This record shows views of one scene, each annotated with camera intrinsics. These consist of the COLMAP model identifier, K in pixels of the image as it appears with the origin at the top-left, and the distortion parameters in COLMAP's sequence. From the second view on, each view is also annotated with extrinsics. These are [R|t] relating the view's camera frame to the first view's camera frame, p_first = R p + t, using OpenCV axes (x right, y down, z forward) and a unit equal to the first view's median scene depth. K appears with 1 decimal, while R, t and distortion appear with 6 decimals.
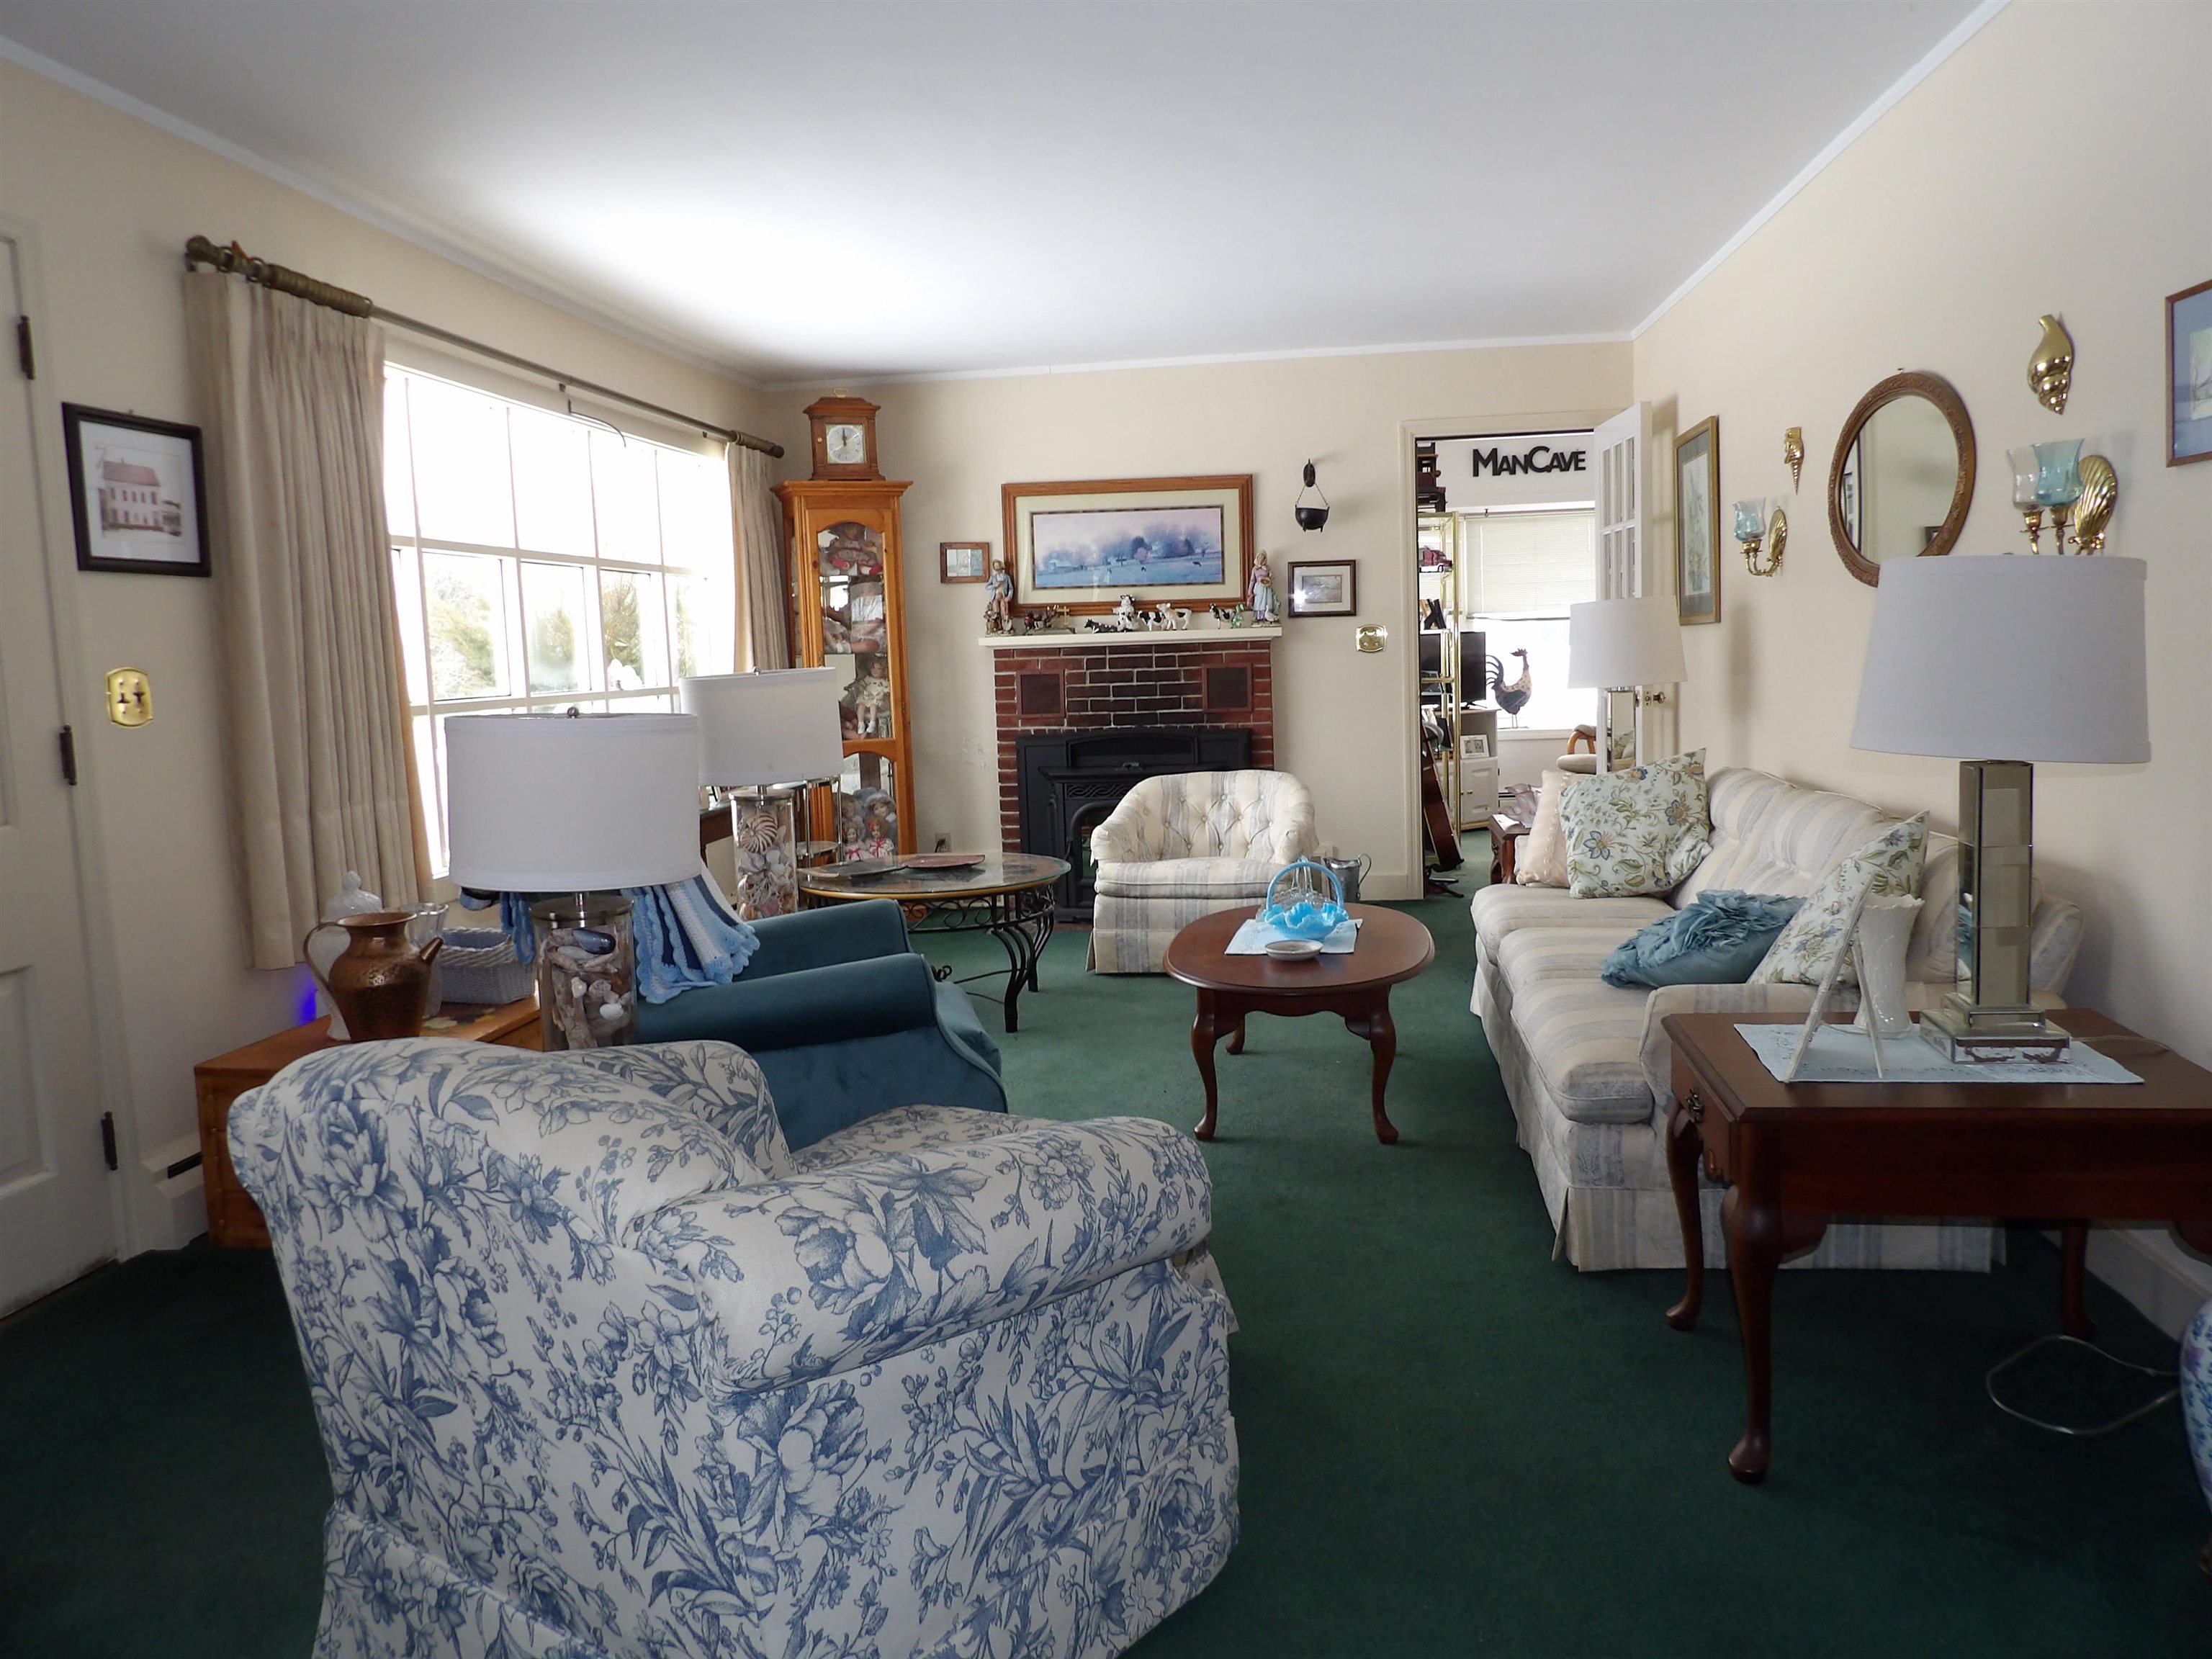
lens RADIAL K [[1579.8, 0, 1095.5], [0, 1579.8, 821.9], [0, 0, 1]] dist [-0.044269, 0.051711]
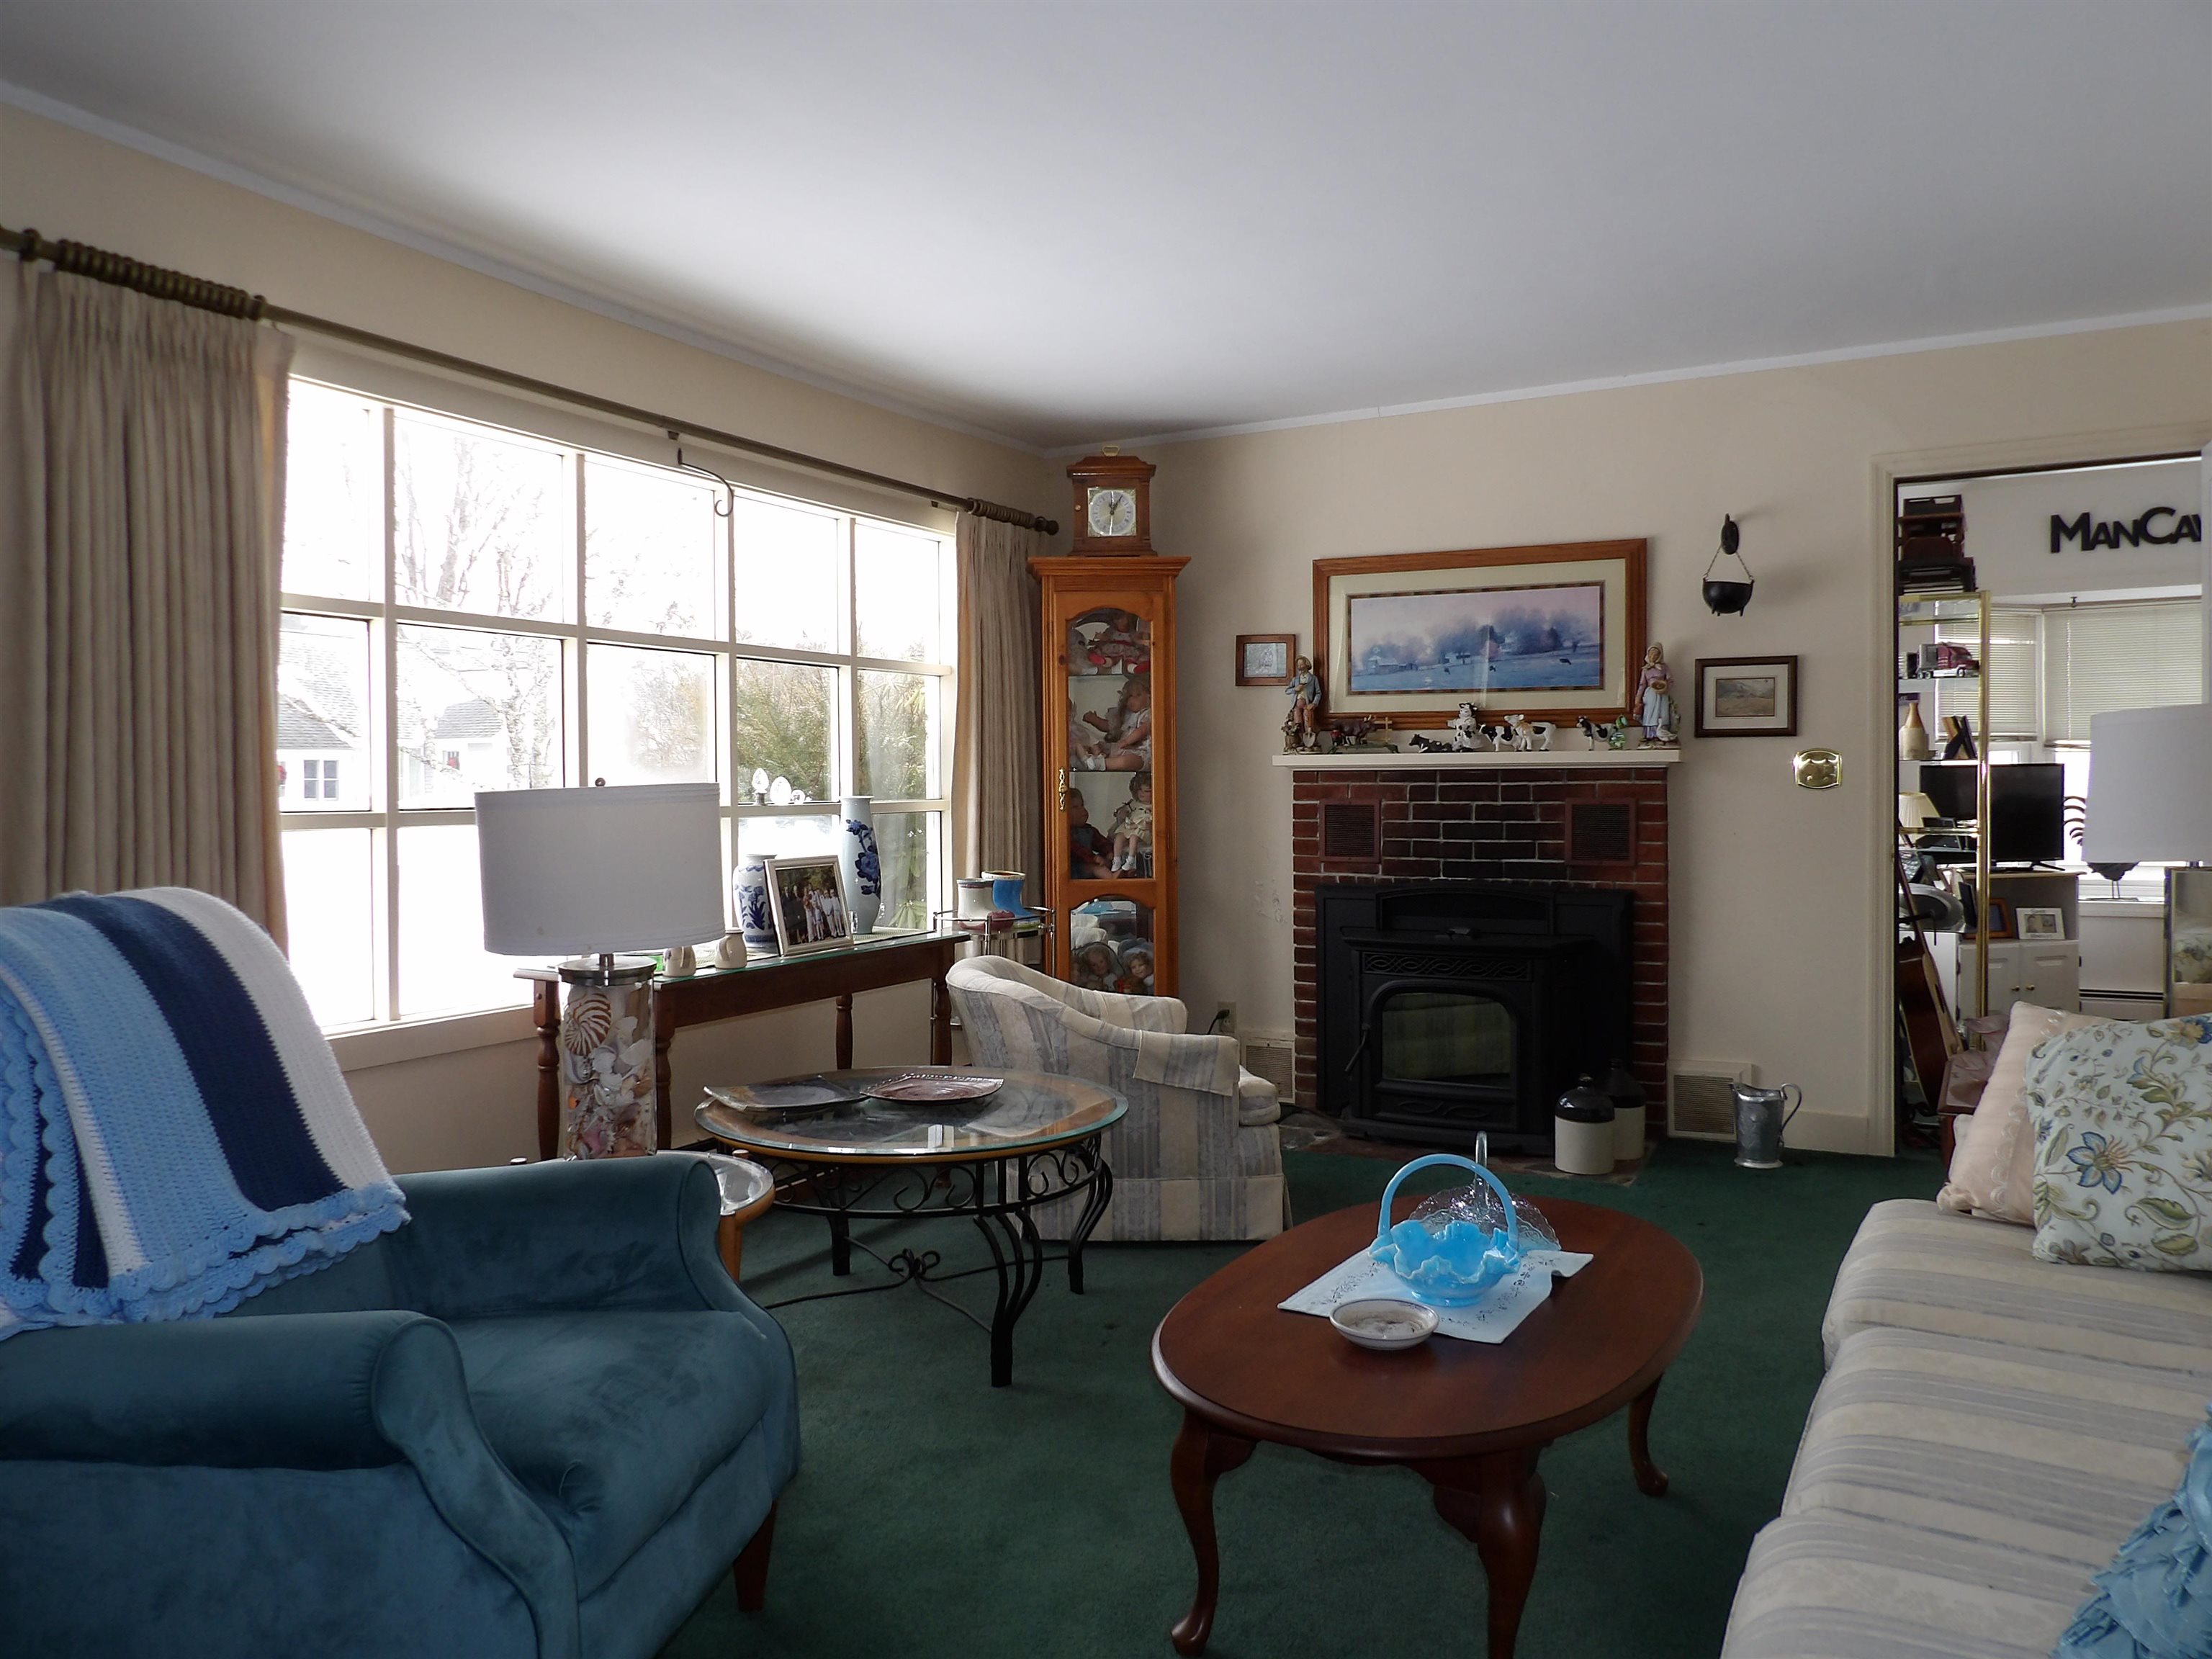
lens RADIAL K [[1579.8, 0, 1095.5], [0, 1579.8, 821.9], [0, 0, 1]] dist [-0.044269, 0.051711]
pose [[0.934601, 0.035995, -0.353873, 0.122108], [-0.062886, 0.995916, -0.064783, -0.028588], [0.350096, 0.082800, 0.933047, 0.249703]]
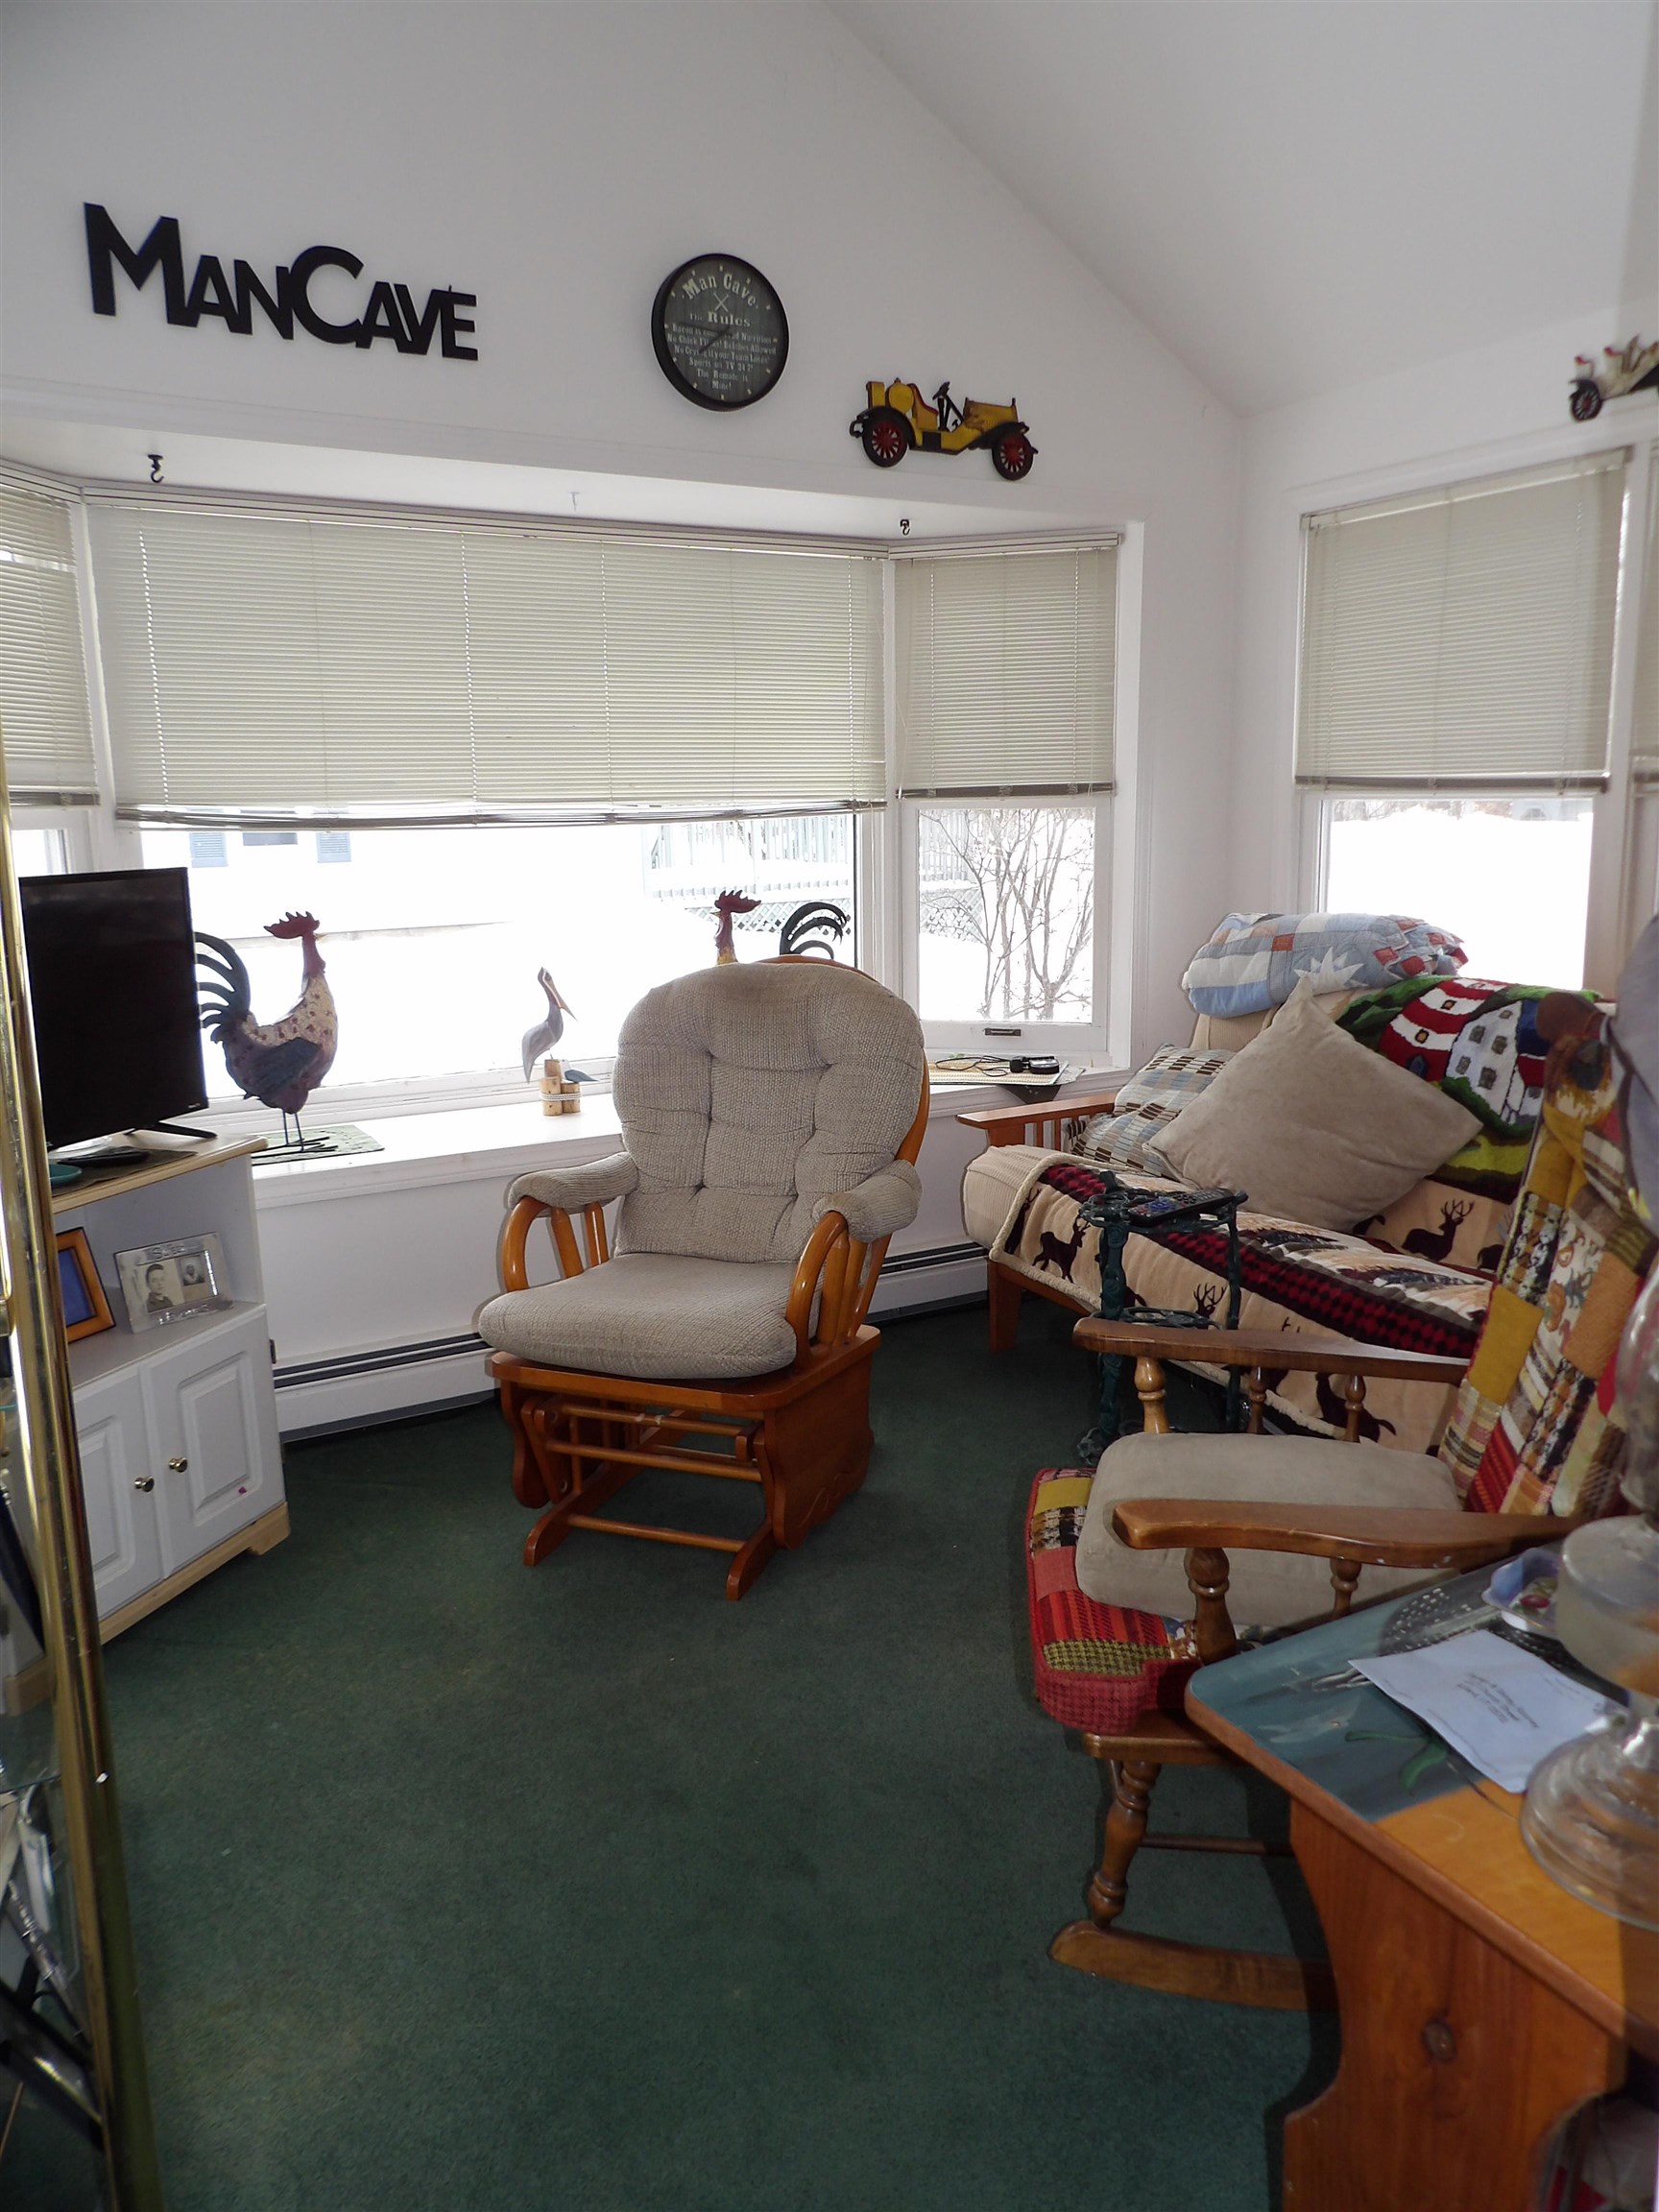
lens RADIAL K [[1579.8, 0, 870.7], [0, 1579.8, 1112.0], [0, 0, 1]] dist [-0.044269, 0.051711]
pose [[0.785756, -0.087116, 0.612371, 0.231536], [0.046260, 0.995536, 0.082267, -0.131376], [-0.616804, -0.036313, 0.786279, 0.965603]]
